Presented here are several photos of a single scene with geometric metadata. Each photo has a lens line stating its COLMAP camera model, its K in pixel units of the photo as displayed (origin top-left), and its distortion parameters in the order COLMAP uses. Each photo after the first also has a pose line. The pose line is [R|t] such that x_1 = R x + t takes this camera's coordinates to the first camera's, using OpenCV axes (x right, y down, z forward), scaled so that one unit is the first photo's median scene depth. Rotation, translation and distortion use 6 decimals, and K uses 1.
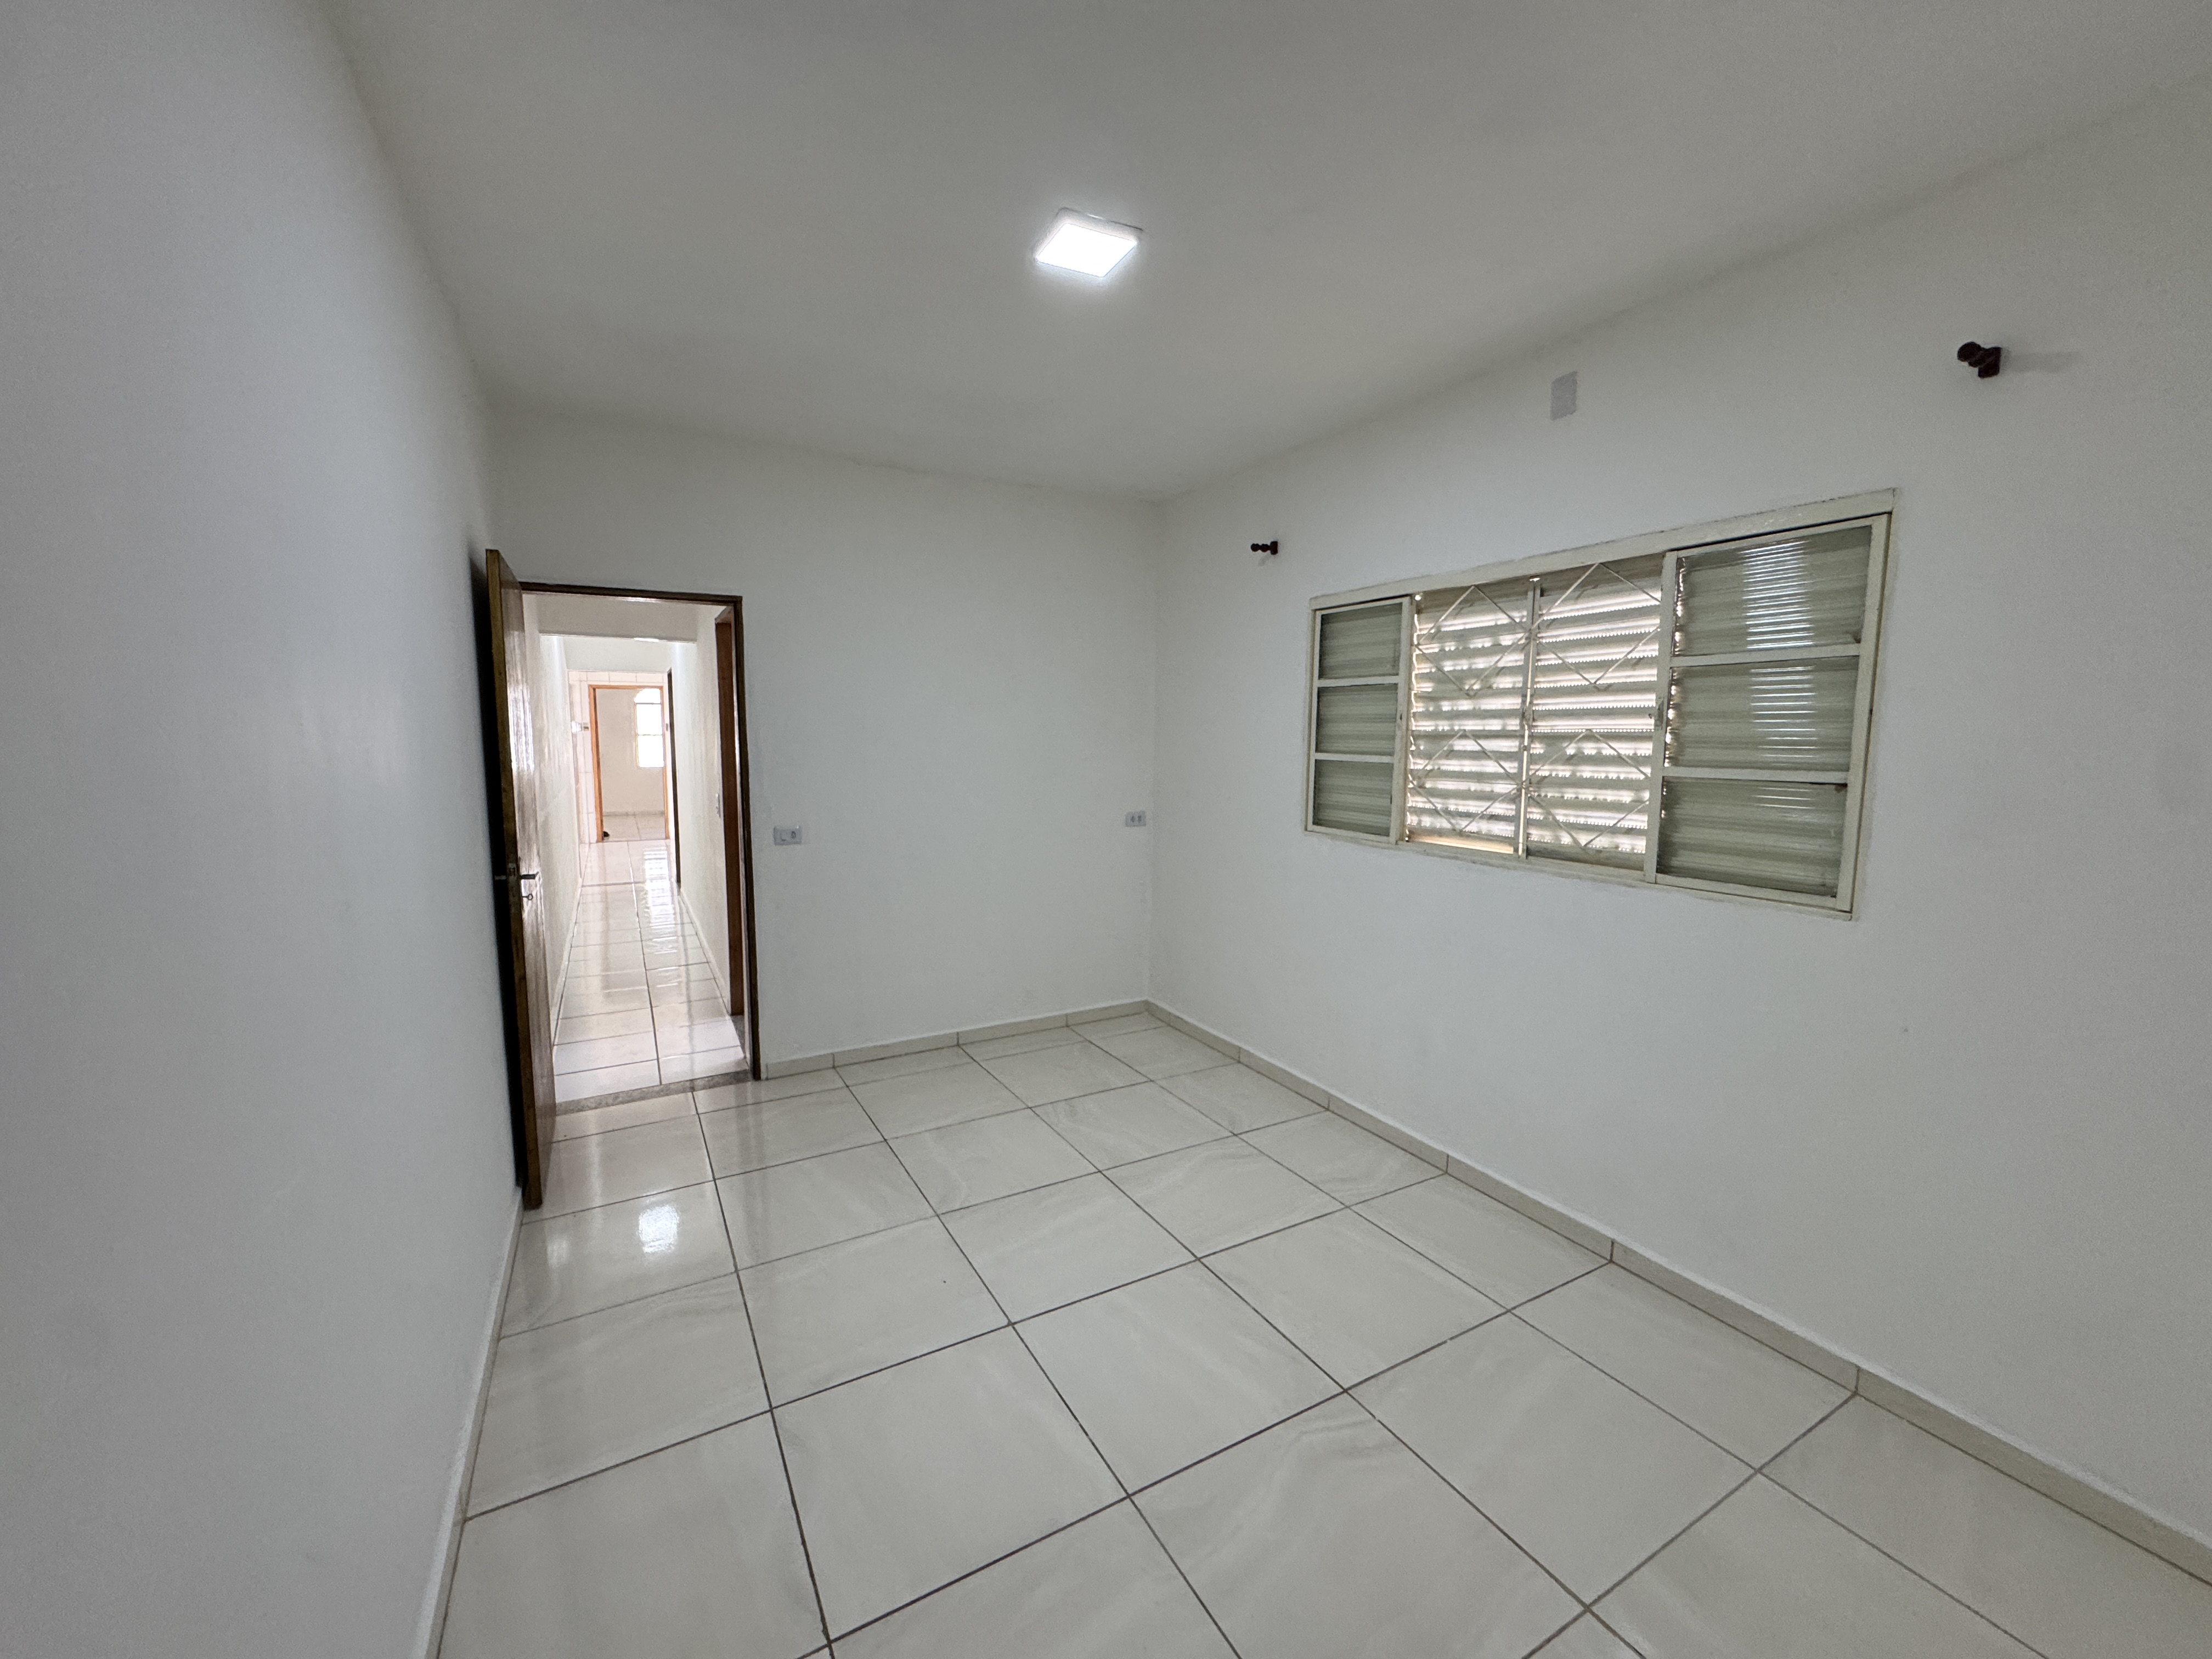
lens RADIAL K [[884.4, 0, 1102.4], [0, 884.4, 822.8], [0, 0, 1]] dist [-0.008303, 0.001388]
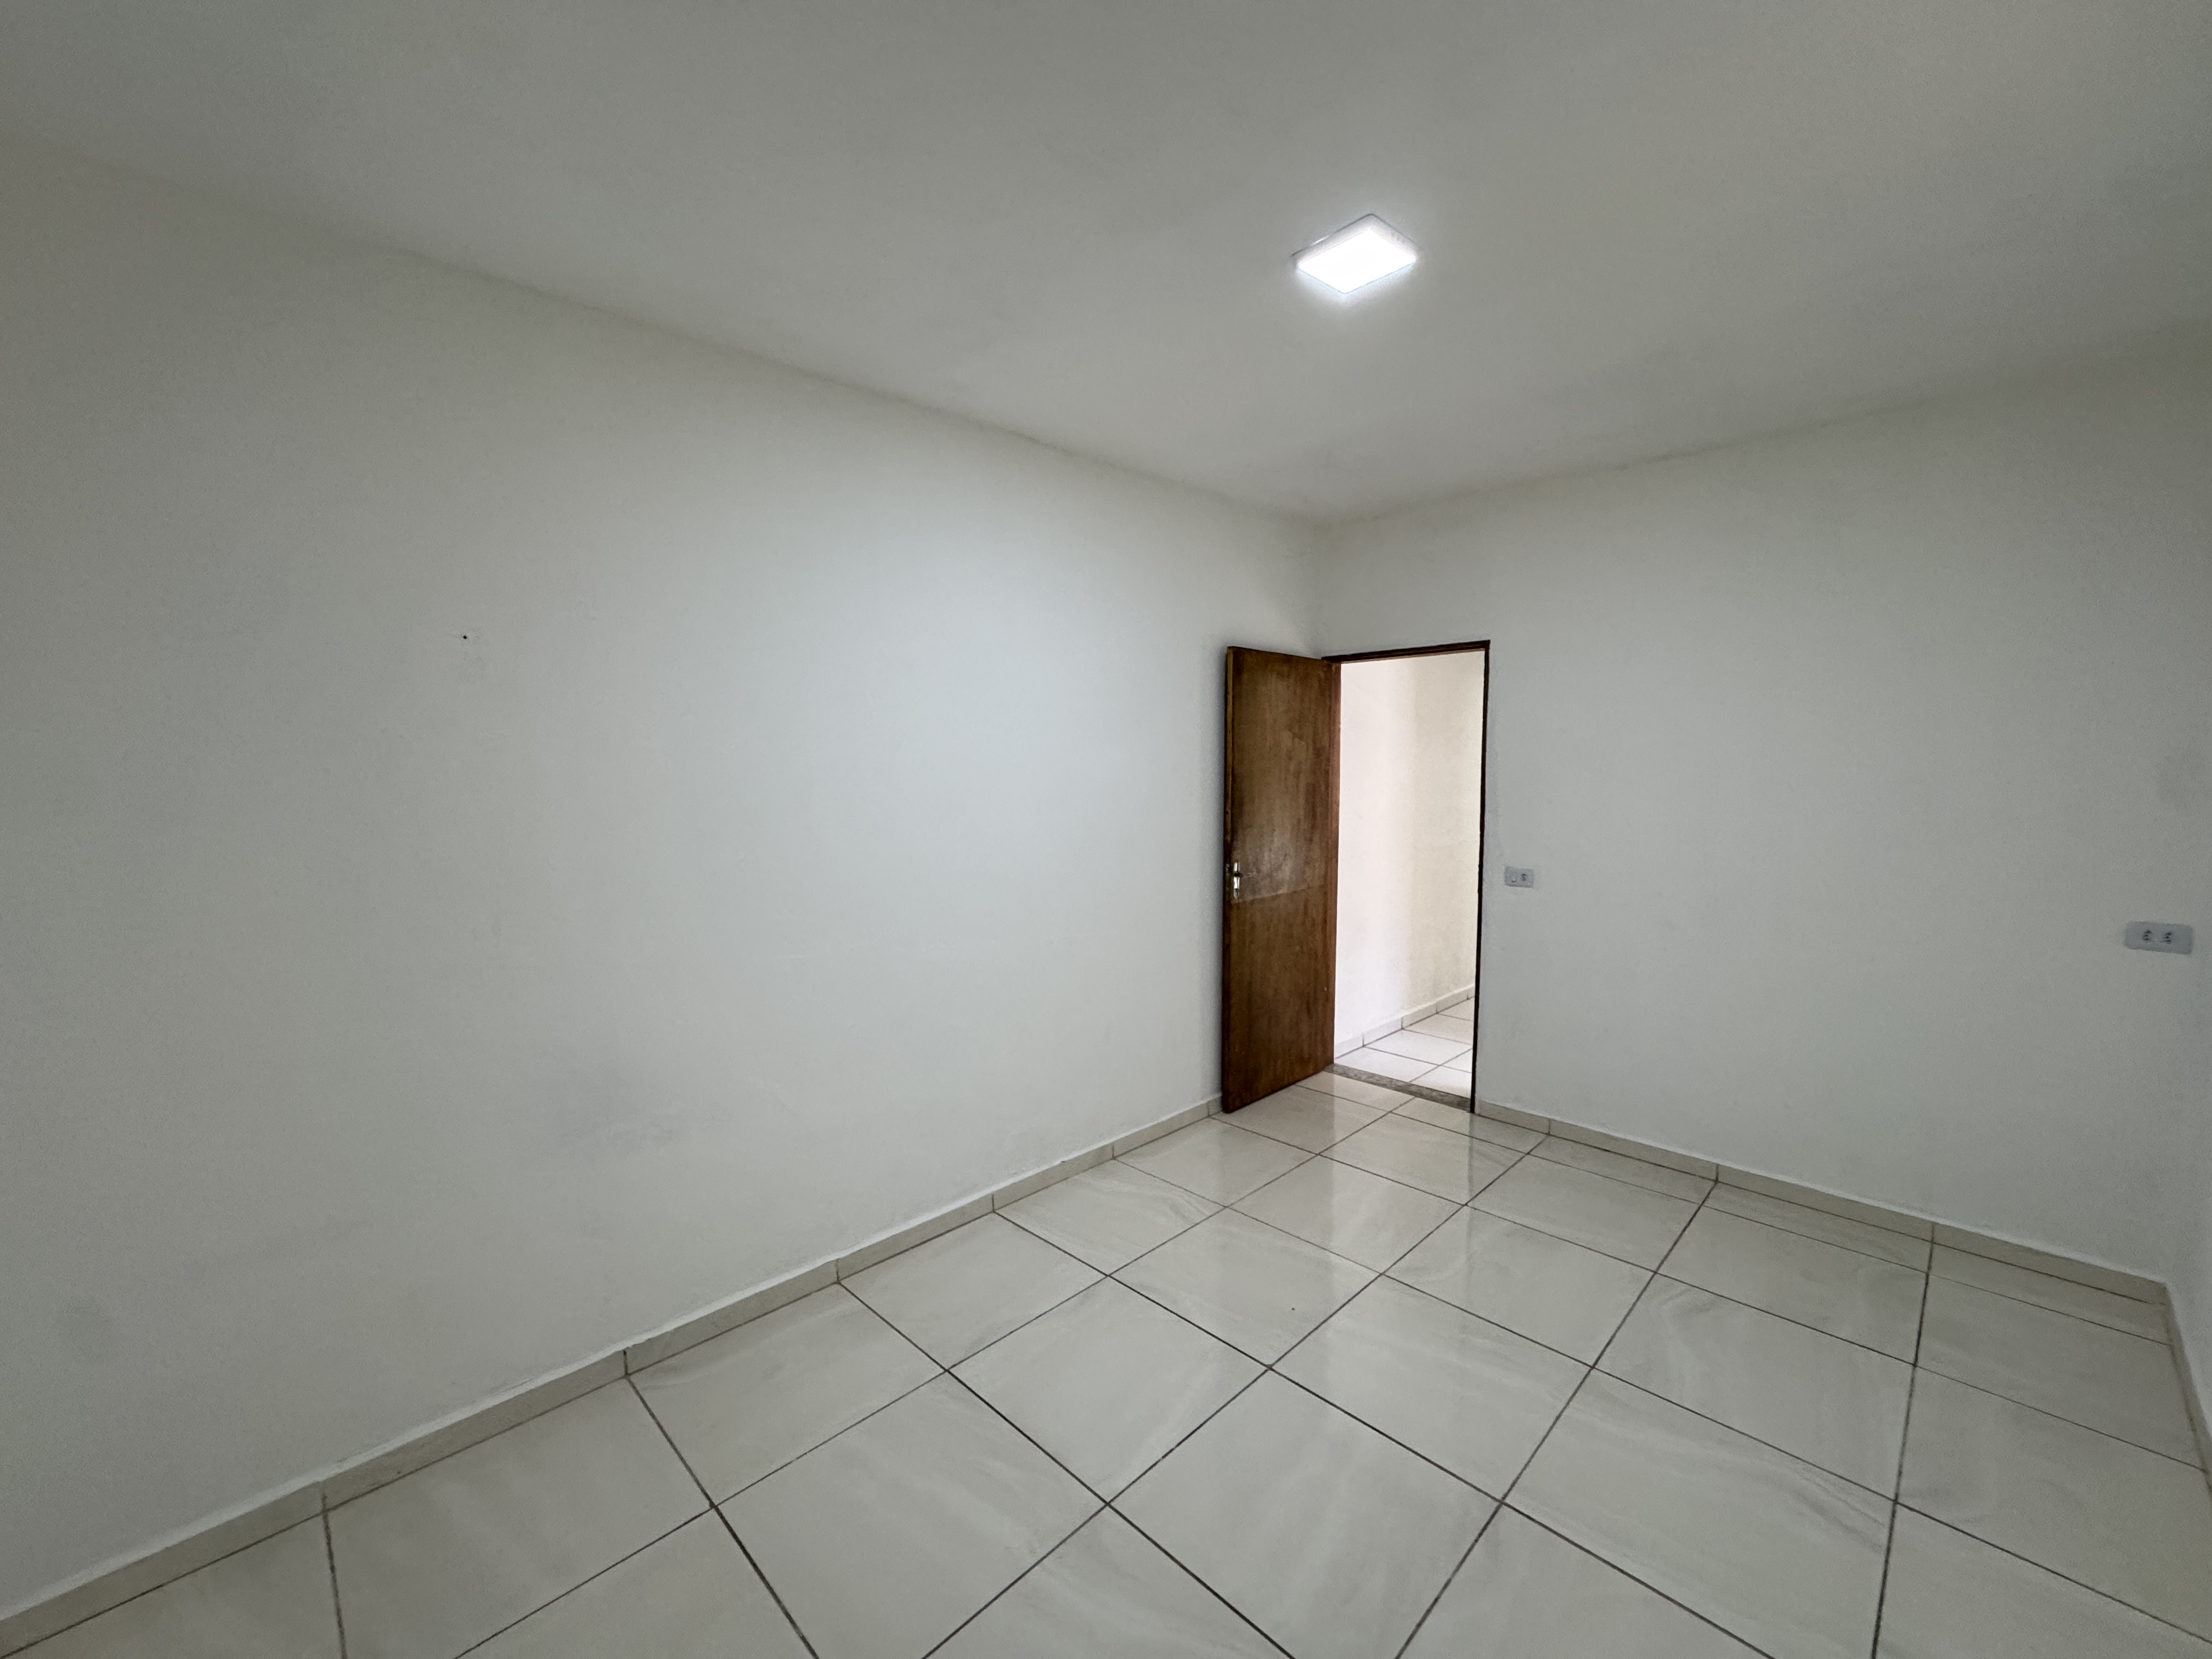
lens RADIAL K [[884.4, 0, 1112.6], [0, 884.4, 836.4], [0, 0, 1]] dist [-0.008303, 0.001388]
pose [[0.271905, 0.078260, -0.959137, 0.585610], [-0.097103, 0.993832, 0.053564, -0.050177], [0.957412, 0.078571, 0.277827, 0.391468]]
